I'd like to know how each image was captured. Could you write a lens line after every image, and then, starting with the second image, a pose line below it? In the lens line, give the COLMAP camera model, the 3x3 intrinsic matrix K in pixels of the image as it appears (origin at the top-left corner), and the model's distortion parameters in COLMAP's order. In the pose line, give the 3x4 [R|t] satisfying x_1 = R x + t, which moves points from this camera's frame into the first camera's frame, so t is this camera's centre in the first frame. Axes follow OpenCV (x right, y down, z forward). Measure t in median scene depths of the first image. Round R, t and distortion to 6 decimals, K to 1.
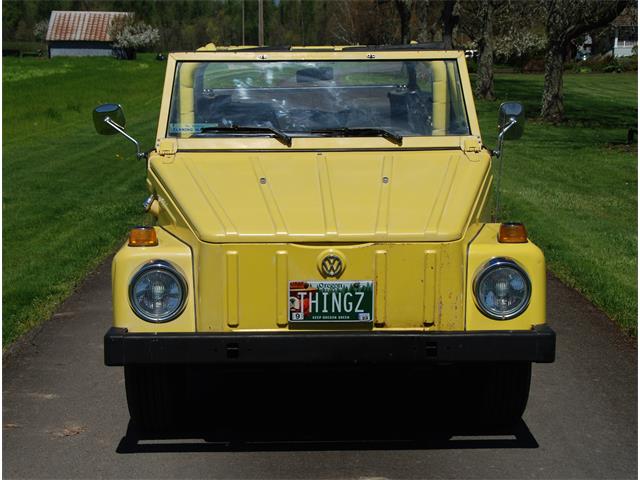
lens RADIAL K [[1260.0, 0, 321.5], [0, 1260.0, 241.1], [0, 0, 1]] dist [0.180480, 0.000000]
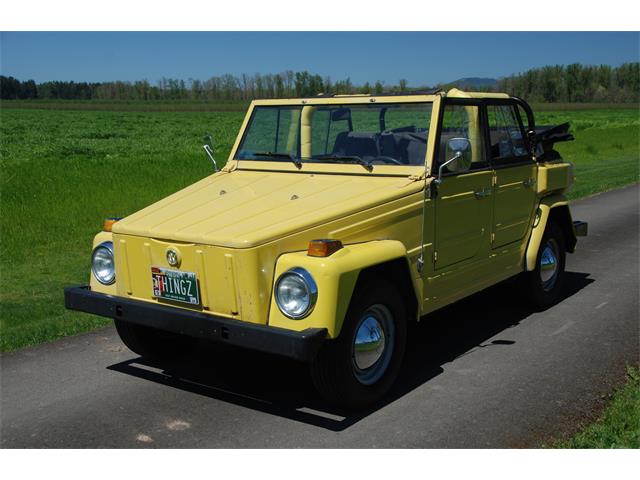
lens RADIAL K [[763.5, 0, 324.5], [0, 763.5, 262.4], [0, 0, 1]] dist [0.088098, 0.000000]
pose [[0.794735, 0.111877, -0.596557, 0.586641], [-0.084753, 0.993691, 0.073446, -0.046143], [0.601010, -0.007810, 0.799203, 0.440555]]
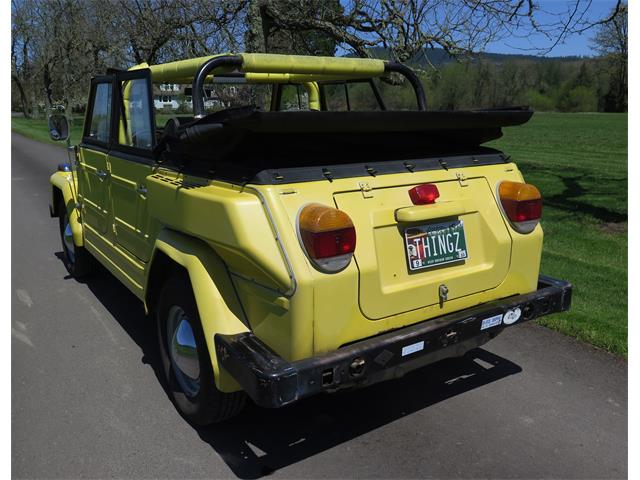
lens RADIAL K [[559.6, 0, 299.6], [0, 559.6, 240.9], [0, 0, 1]] dist [-0.037154, 0.029571]
pose [[0.864225, -0.129579, 0.486132, -0.309513], [0.085939, 0.990083, 0.111129, -0.016311], [-0.495711, -0.054263, 0.866791, 0.631082]]
